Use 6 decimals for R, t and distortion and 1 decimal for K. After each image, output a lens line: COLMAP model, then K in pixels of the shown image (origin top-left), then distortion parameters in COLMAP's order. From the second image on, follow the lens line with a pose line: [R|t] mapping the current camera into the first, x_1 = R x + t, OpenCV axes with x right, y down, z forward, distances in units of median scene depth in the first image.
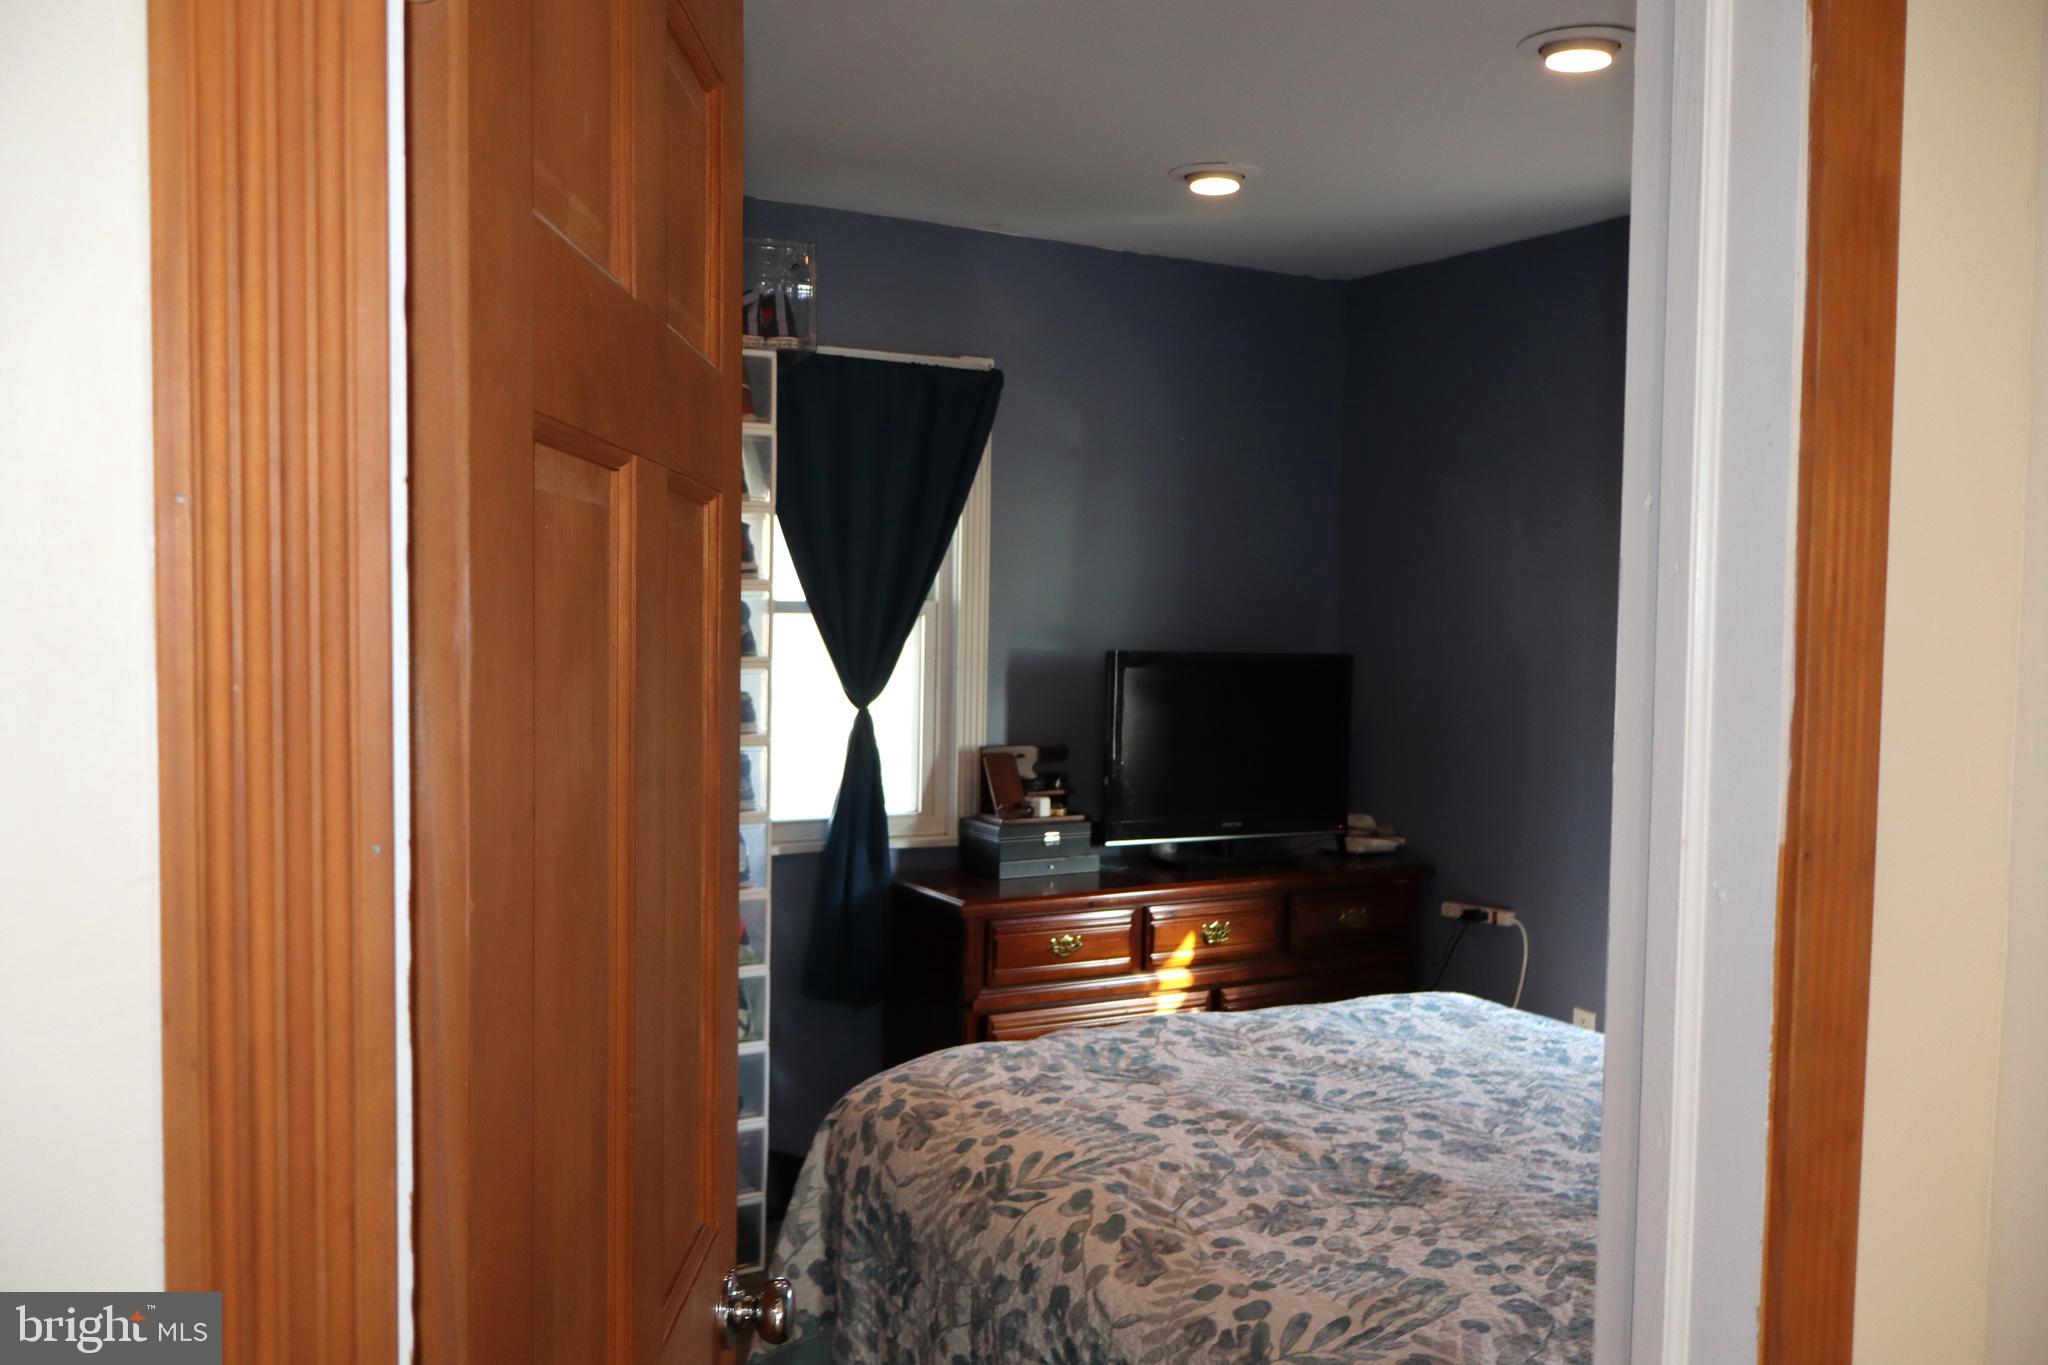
lens RADIAL K [[1705.4, 0, 1025.4], [0, 1705.4, 680.6], [0, 0, 1]] dist [0.001773, -0.002517]
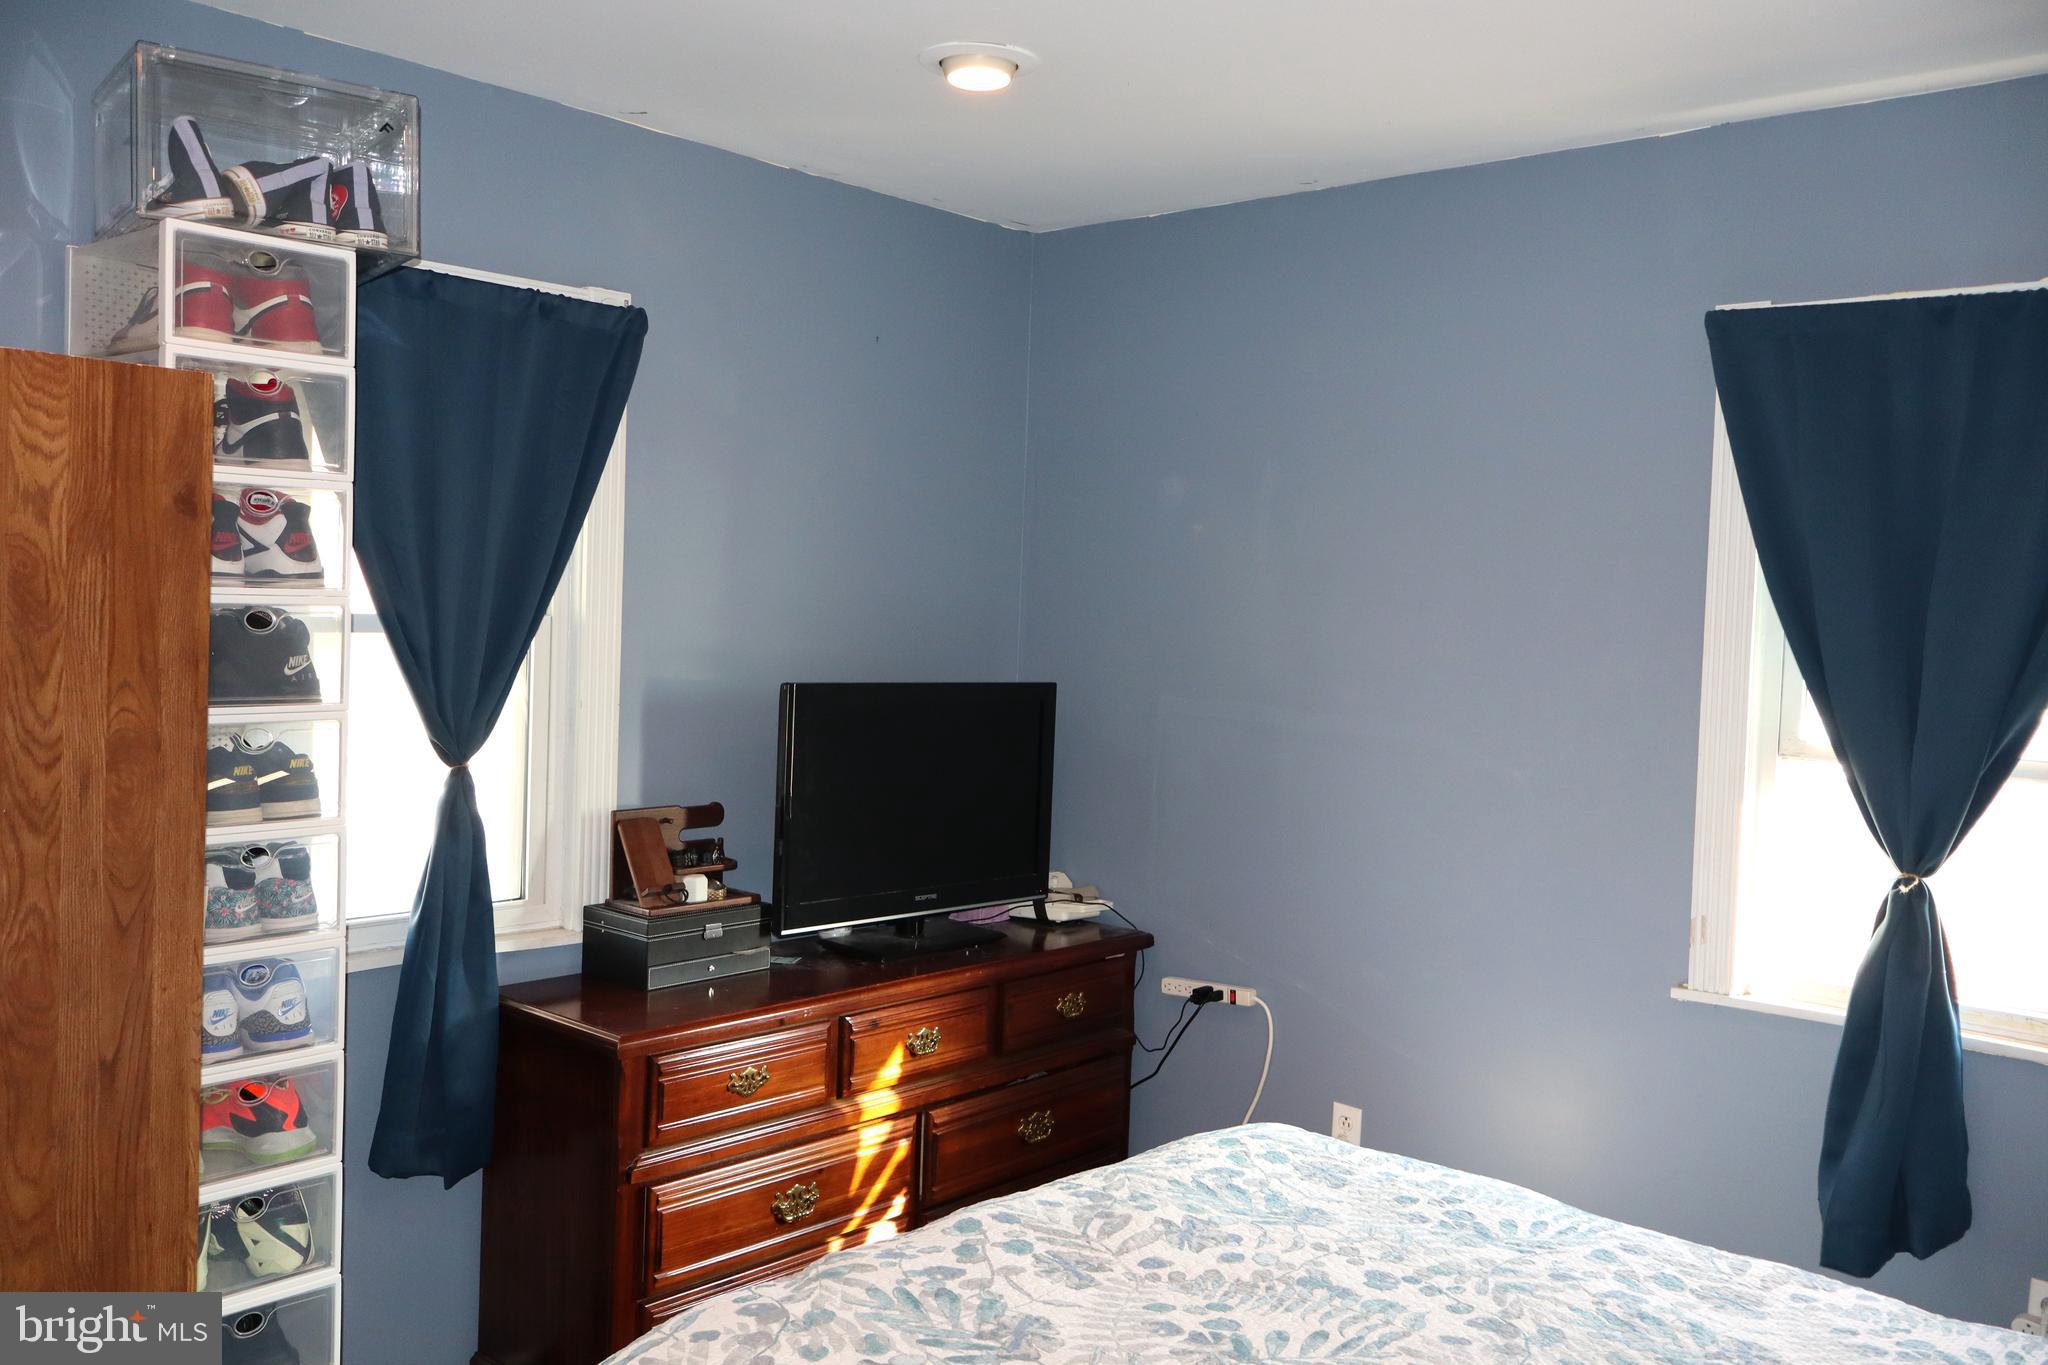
lens RADIAL K [[1705.4, 0, 1022.9], [0, 1705.4, 686.9], [0, 0, 1]] dist [0.001773, -0.002517]
pose [[0.949948, -0.001079, 0.312407, -0.094154], [-0.002445, 0.999938, 0.010889, -0.025523], [-0.312399, -0.011107, 0.949886, 0.243858]]
